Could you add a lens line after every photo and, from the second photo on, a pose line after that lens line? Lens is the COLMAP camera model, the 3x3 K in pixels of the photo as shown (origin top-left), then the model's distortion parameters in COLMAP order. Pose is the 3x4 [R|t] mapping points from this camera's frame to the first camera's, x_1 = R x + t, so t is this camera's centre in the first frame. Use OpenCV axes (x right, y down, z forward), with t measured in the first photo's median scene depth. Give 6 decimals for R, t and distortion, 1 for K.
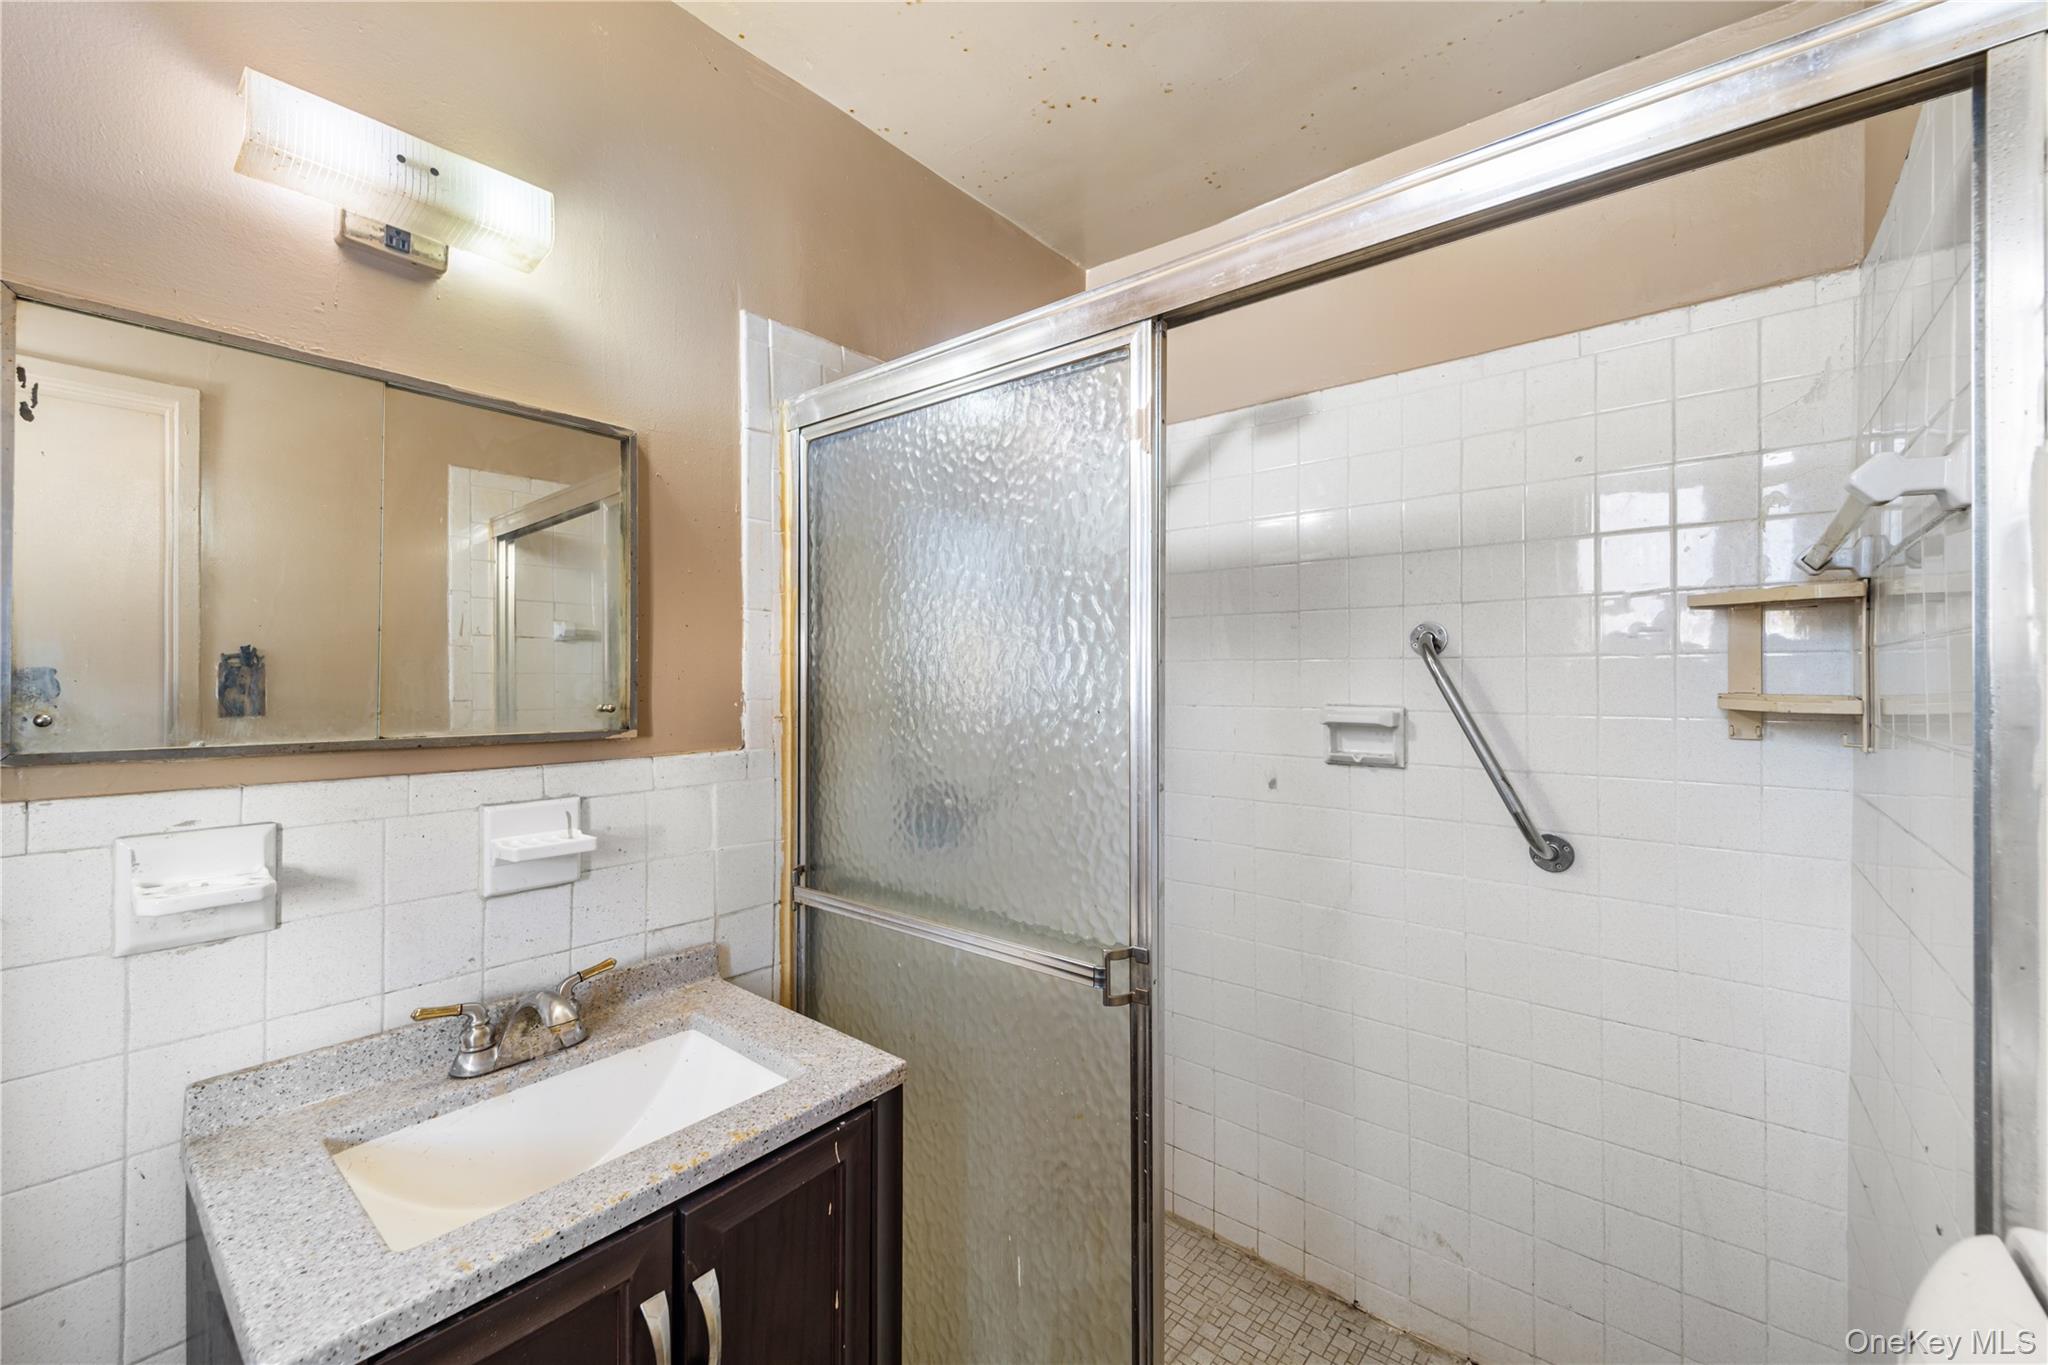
lens RADIAL K [[825.2, 0, 1034.8], [0, 825.2, 672.4], [0, 0, 1]] dist [-0.000456, 0.000161]
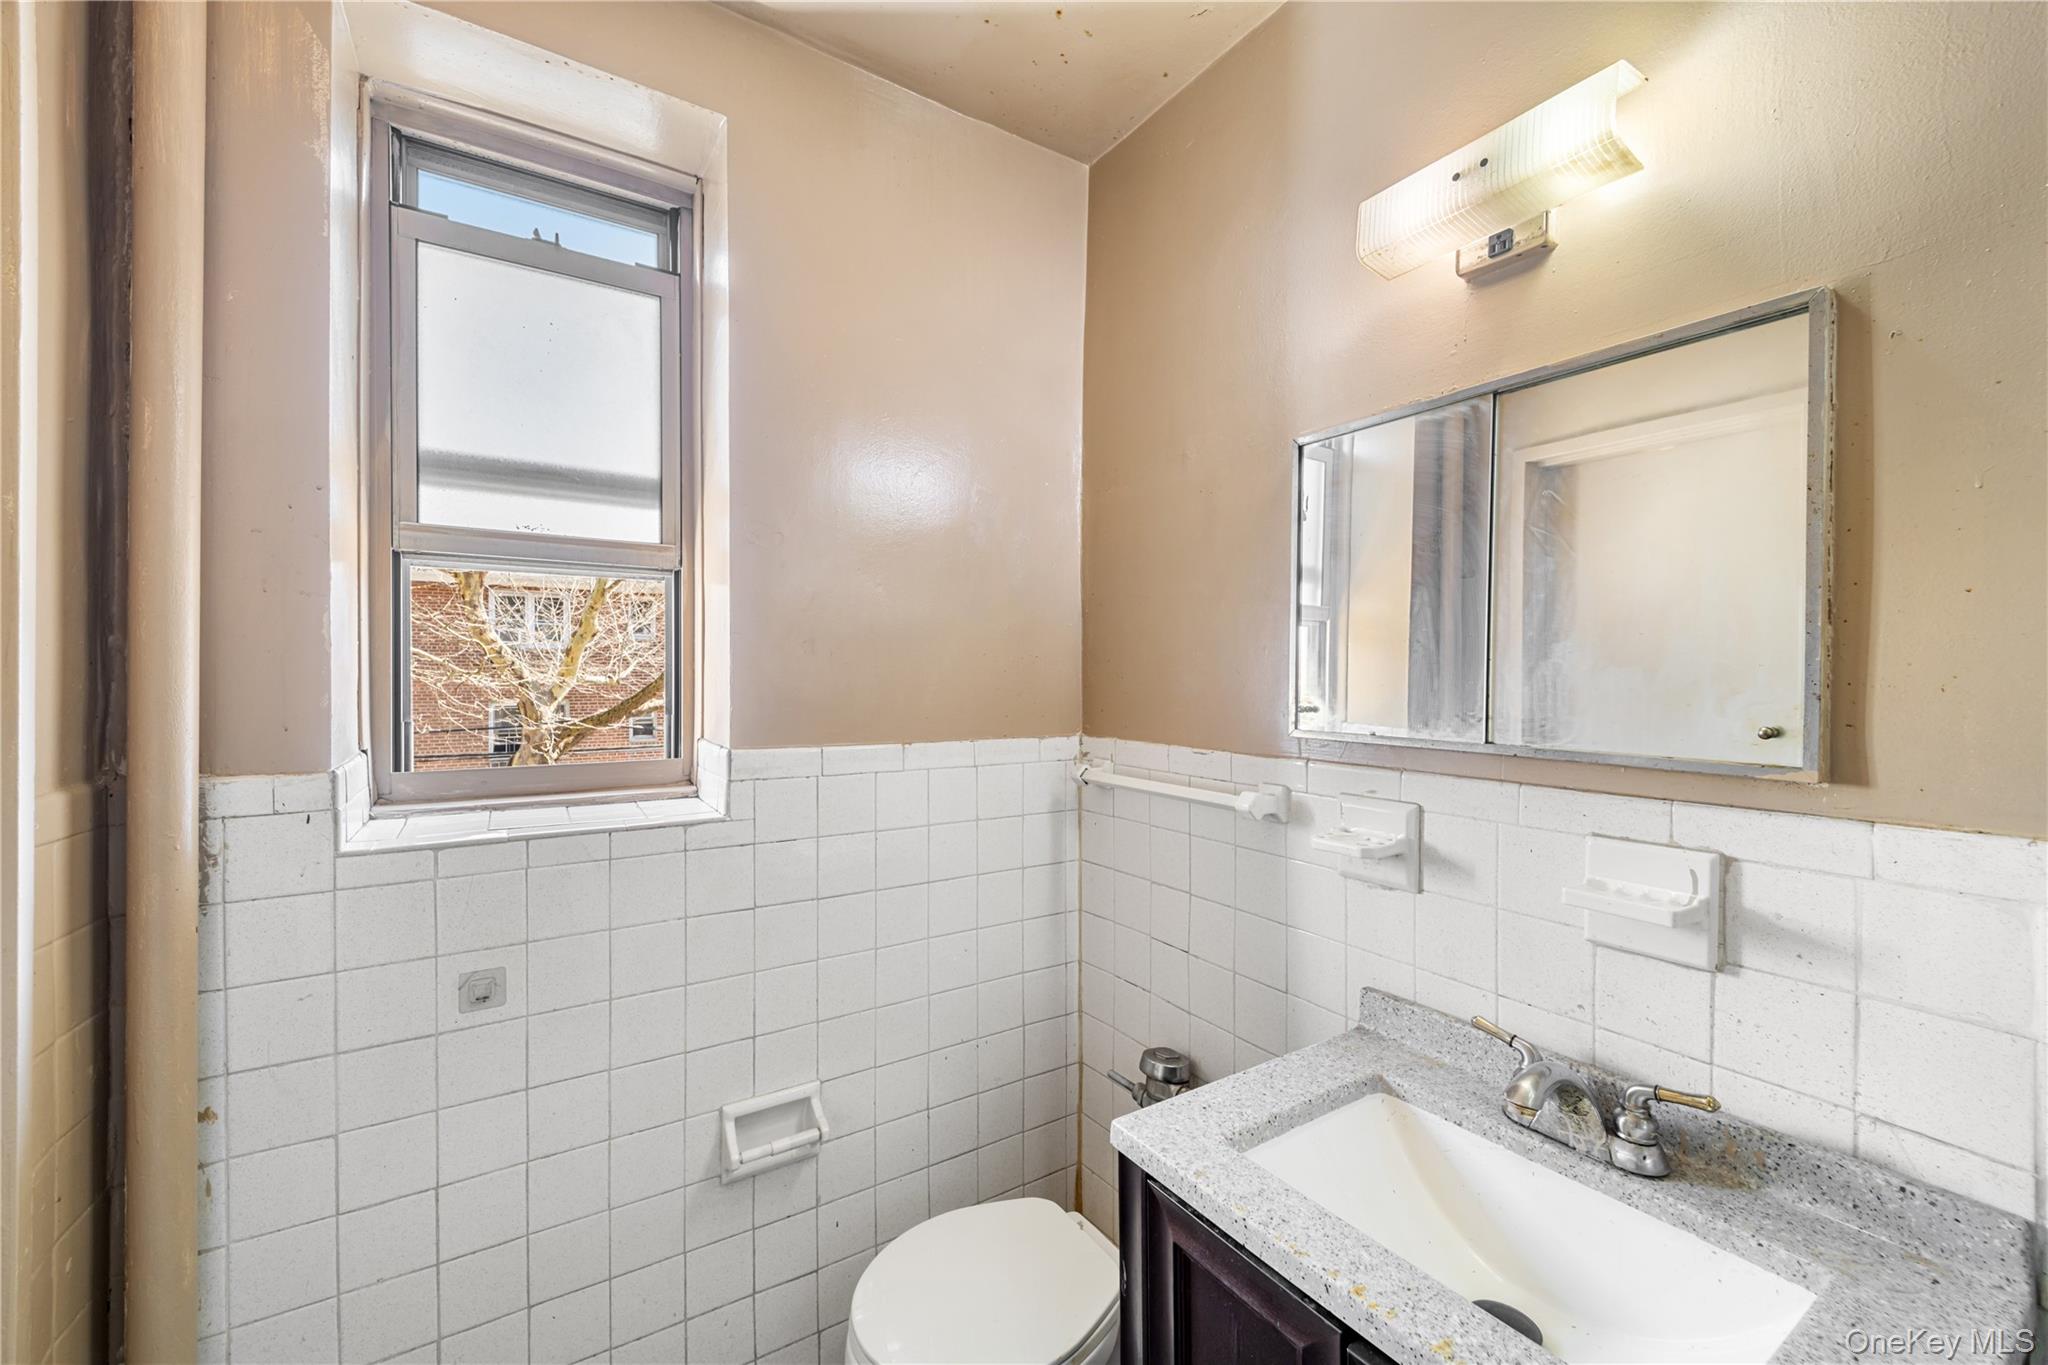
lens RADIAL K [[825.2, 0, 1041.3], [0, 825.2, 683.7], [0, 0, 1]] dist [-0.000456, 0.000161]
pose [[-0.306370, 0.006816, -0.951888, 0.349719], [-0.002940, 0.999963, 0.008107, 0.000086], [0.951908, 0.005282, -0.306339, 0.779632]]
